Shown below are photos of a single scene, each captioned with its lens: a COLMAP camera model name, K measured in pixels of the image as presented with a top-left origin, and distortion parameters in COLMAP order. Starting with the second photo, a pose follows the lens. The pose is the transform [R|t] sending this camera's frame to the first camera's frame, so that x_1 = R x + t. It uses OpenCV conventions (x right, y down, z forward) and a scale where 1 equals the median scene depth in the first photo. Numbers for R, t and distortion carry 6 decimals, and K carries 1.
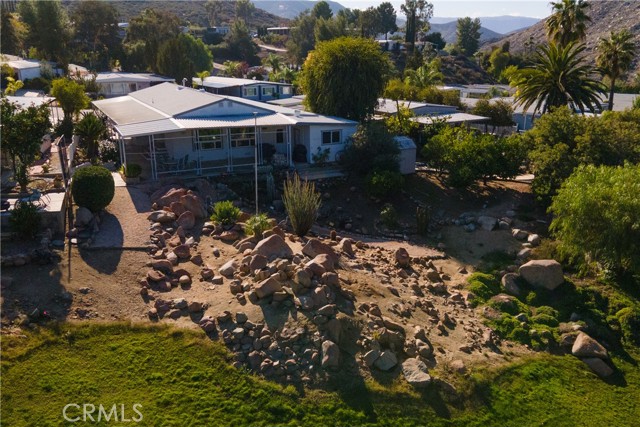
lens RADIAL K [[473.8, 0, 320.0], [0, 473.8, 213.5], [0, 0, 1]] dist [0.004914, 0.004620]
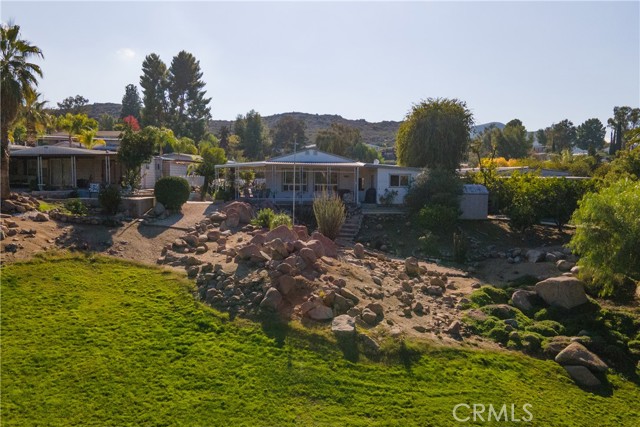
lens RADIAL K [[473.8, 0, 320.0], [0, 473.8, 213.5], [0, 0, 1]] dist [0.004914, 0.004620]
pose [[0.930322, 0.036626, -0.364910, 0.430815], [-0.118980, 0.971325, -0.205842, 0.260778], [0.346907, 0.234916, 0.908003, -0.015638]]
